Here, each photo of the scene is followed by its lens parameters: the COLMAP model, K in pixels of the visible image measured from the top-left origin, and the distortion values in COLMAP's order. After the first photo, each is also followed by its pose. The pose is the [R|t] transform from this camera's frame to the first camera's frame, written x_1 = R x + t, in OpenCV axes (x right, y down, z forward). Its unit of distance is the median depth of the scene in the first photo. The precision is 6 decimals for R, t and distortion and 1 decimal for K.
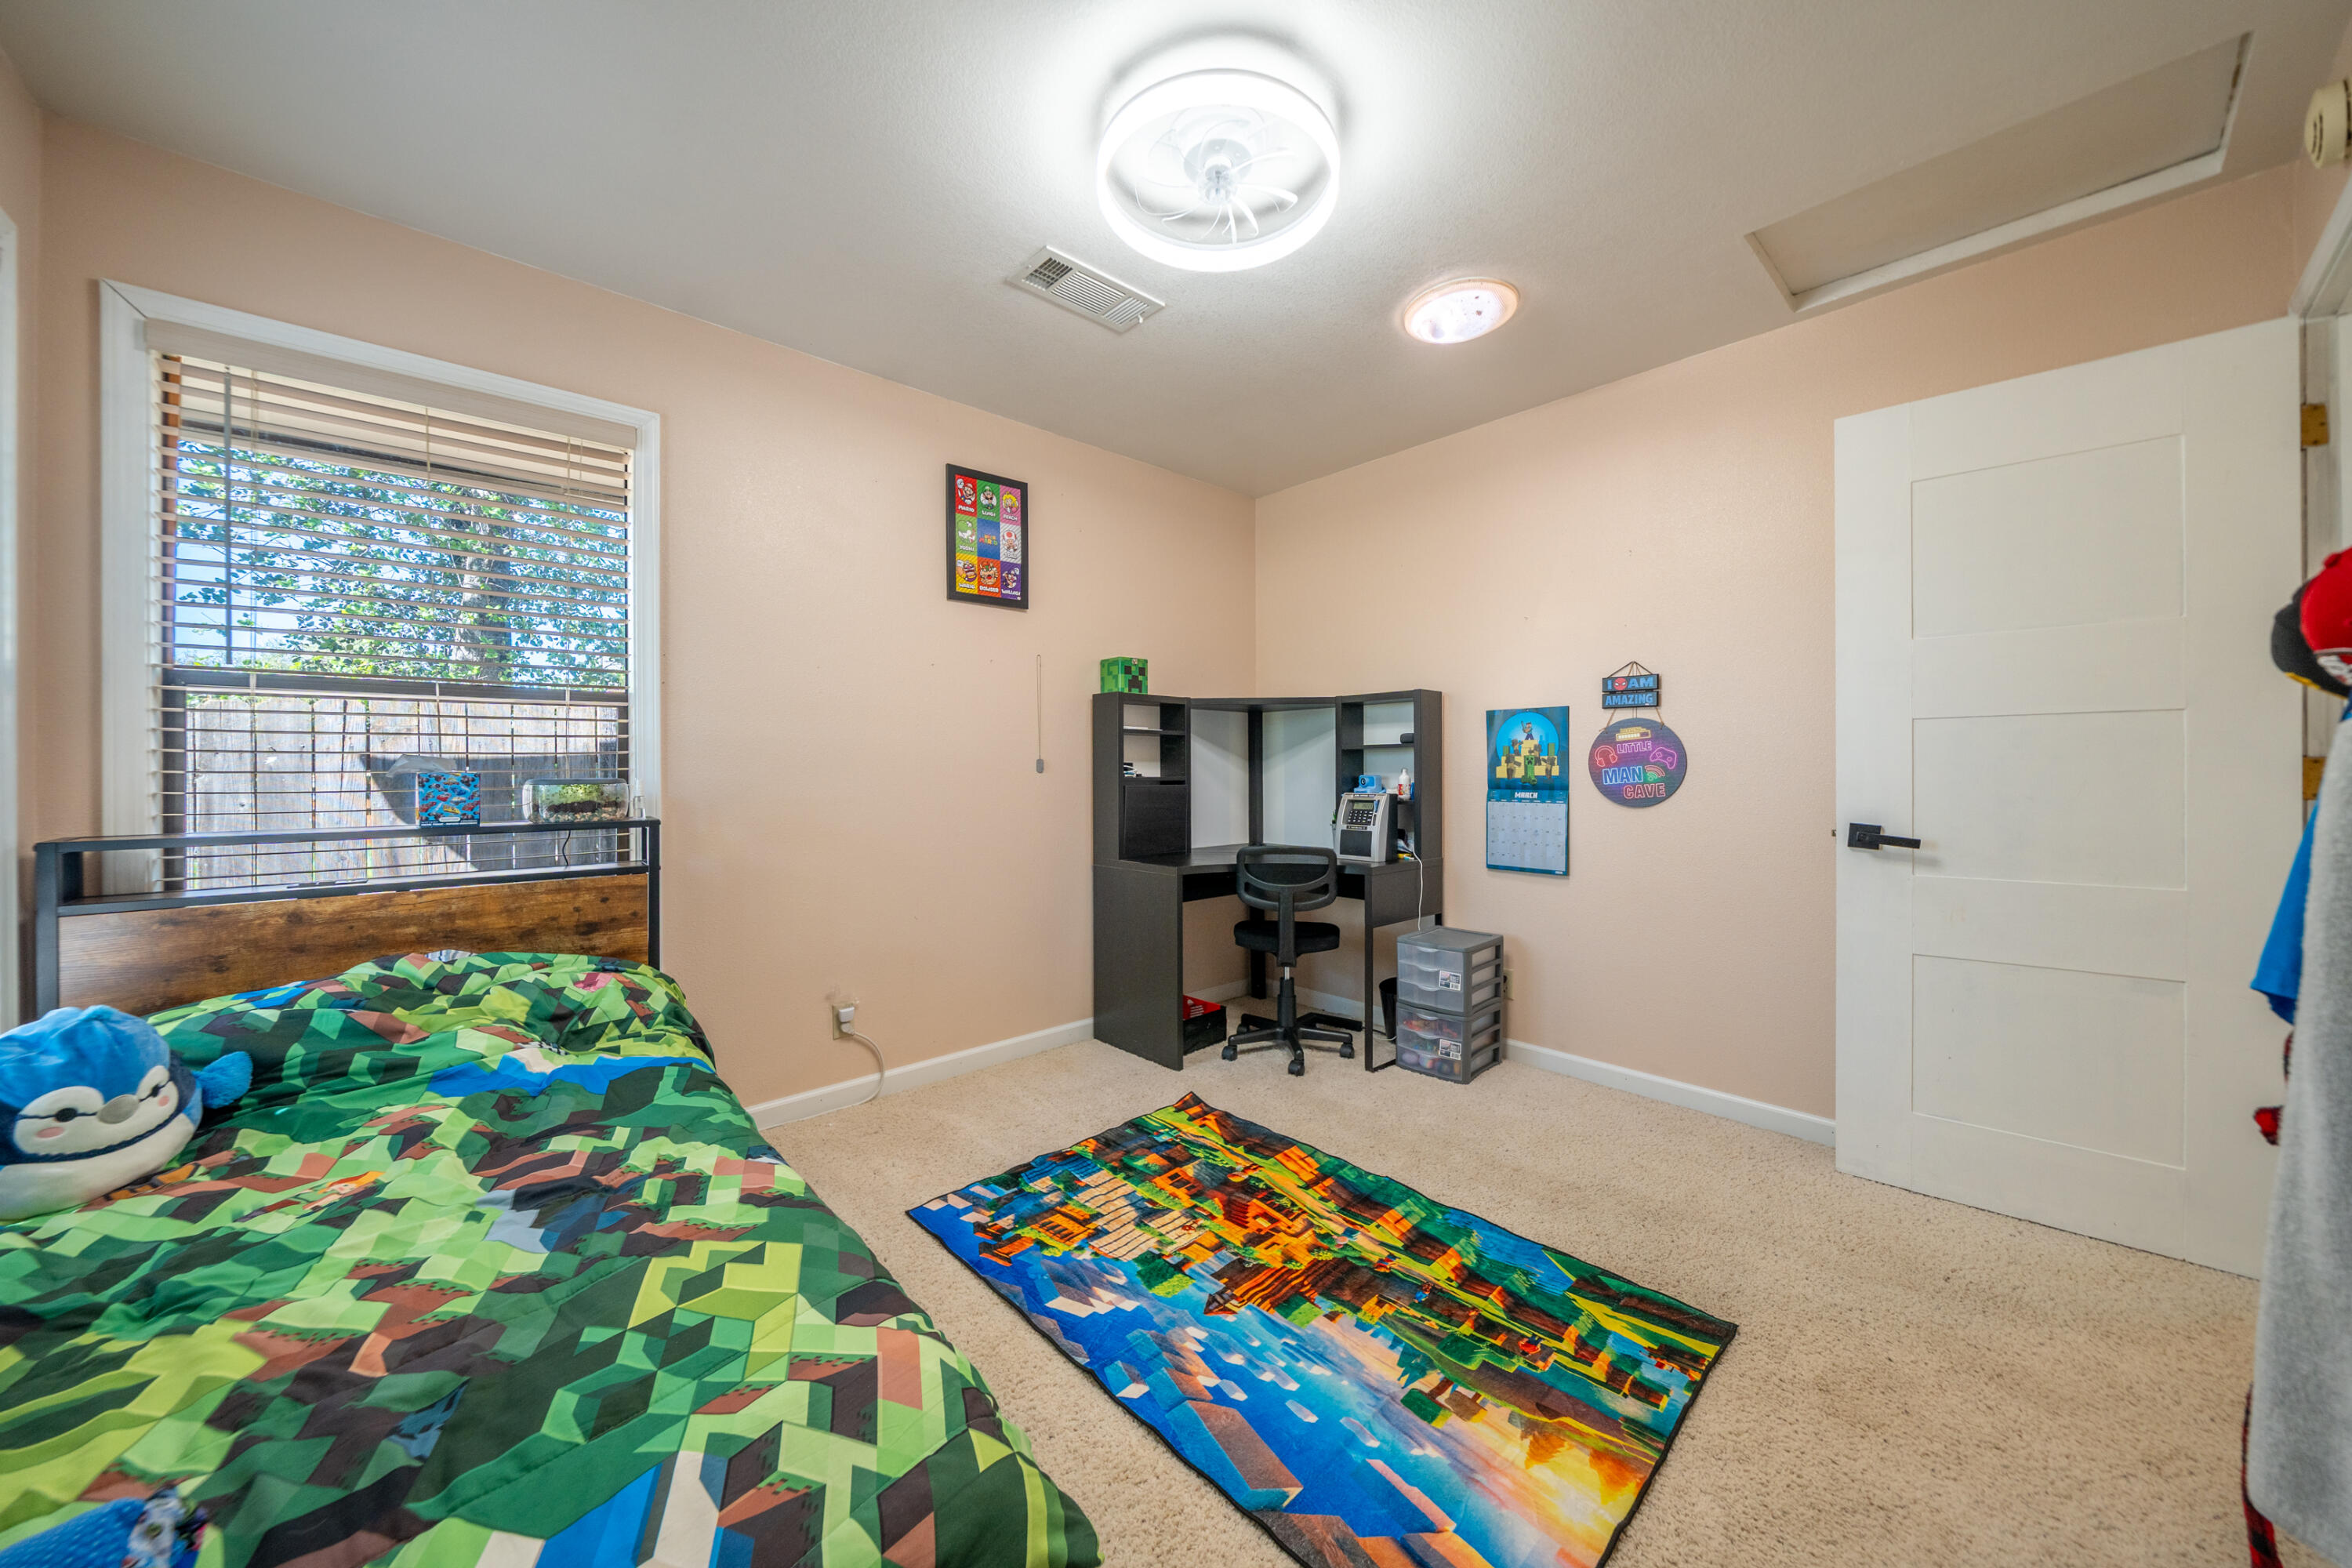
lens RADIAL K [[813.7, 0, 1178.3], [0, 813.7, 770.1], [0, 0, 1]] dist [-0.002634, -0.000155]
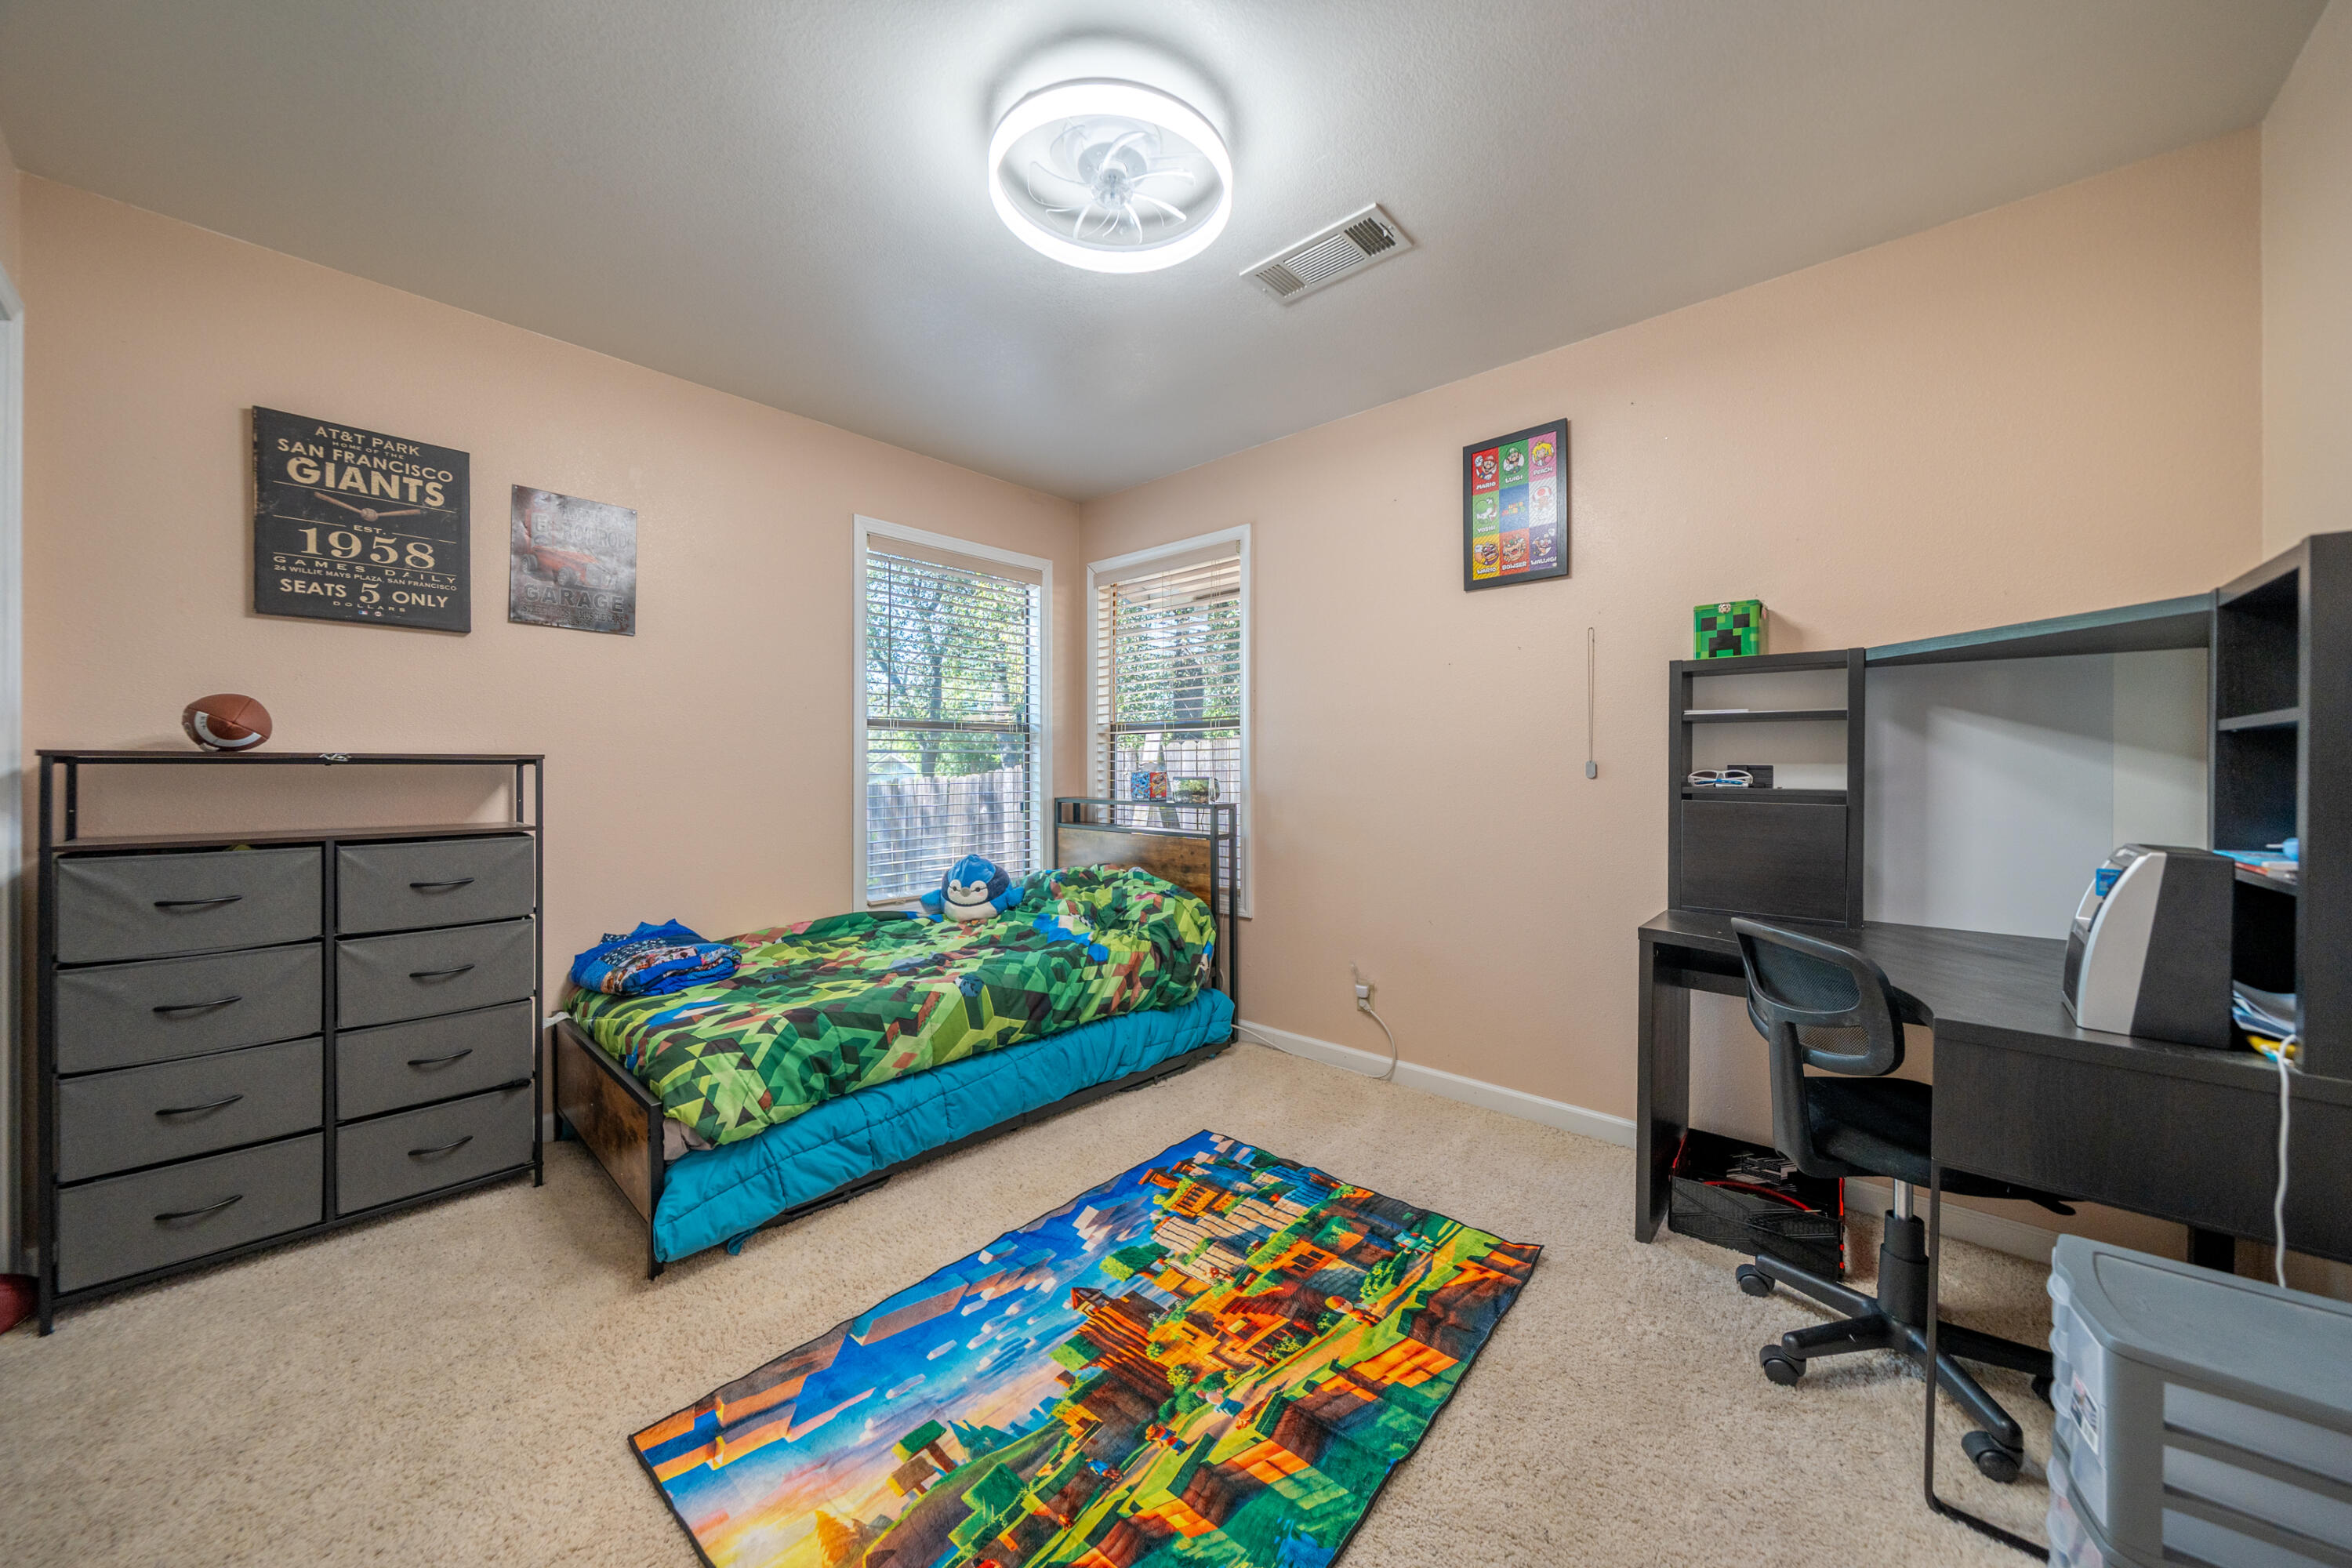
lens RADIAL K [[813.7, 0, 1177.5], [0, 813.7, 773.5], [0, 0, 1]] dist [-0.002634, -0.000155]
pose [[0.102798, 0.011062, -0.994641, 0.932633], [-0.006951, 0.999922, 0.010403, -0.012698], [0.994678, 0.005844, 0.102867, 0.871169]]
